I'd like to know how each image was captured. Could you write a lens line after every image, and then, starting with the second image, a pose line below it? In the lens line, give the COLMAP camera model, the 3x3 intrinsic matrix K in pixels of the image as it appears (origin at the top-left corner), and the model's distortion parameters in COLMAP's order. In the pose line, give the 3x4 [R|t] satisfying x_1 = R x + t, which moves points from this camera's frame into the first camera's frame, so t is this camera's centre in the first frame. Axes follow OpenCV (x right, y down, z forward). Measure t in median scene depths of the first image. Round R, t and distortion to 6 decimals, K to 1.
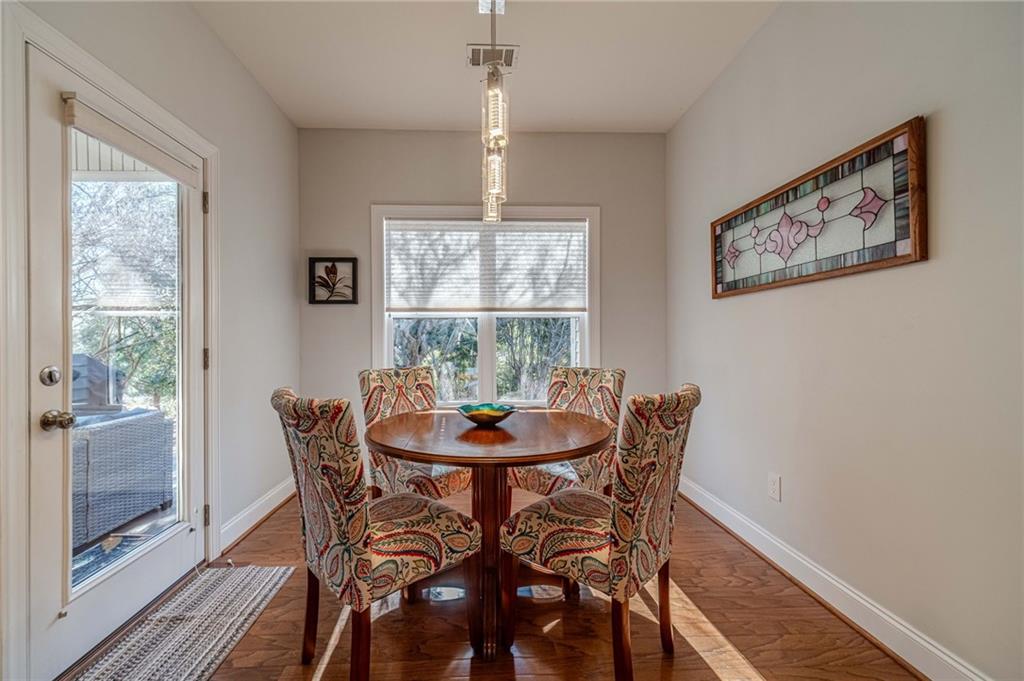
lens RADIAL K [[405.7, 0, 493.2], [0, 405.7, 338.9], [0, 0, 1]] dist [0.010891, 0.000278]
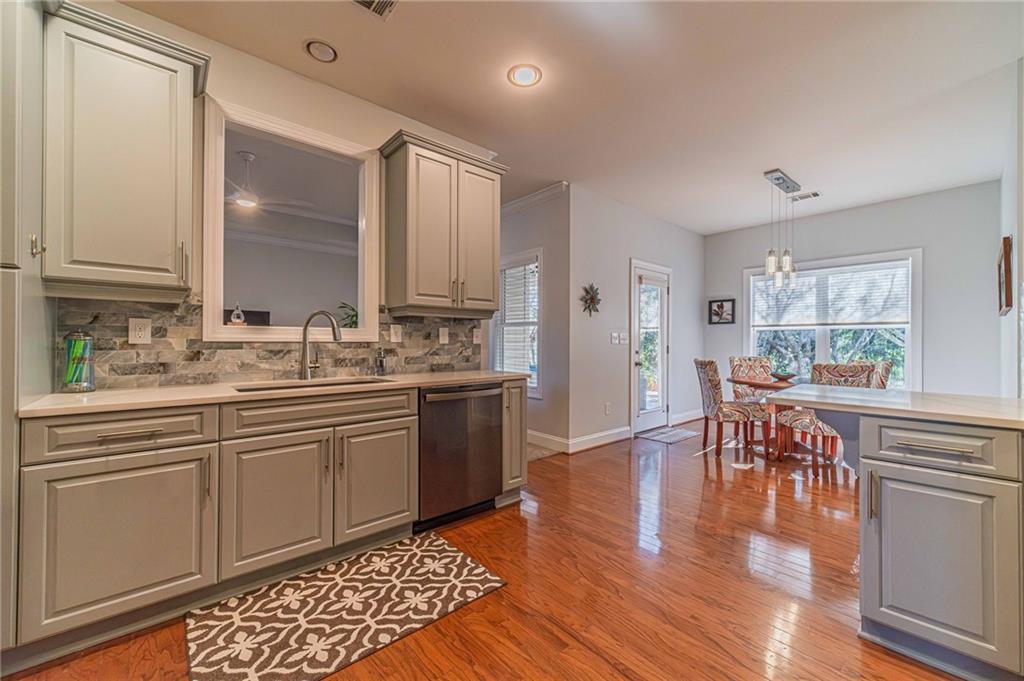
lens RADIAL K [[405.7, 0, 509.6], [0, 405.7, 341.3], [0, 0, 1]] dist [0.010891, 0.000278]
pose [[0.625183, 0.005245, -0.780461, 0.470464], [-0.006825, 0.999976, 0.001252, -0.001481], [0.780449, 0.004544, 0.625203, -0.956840]]
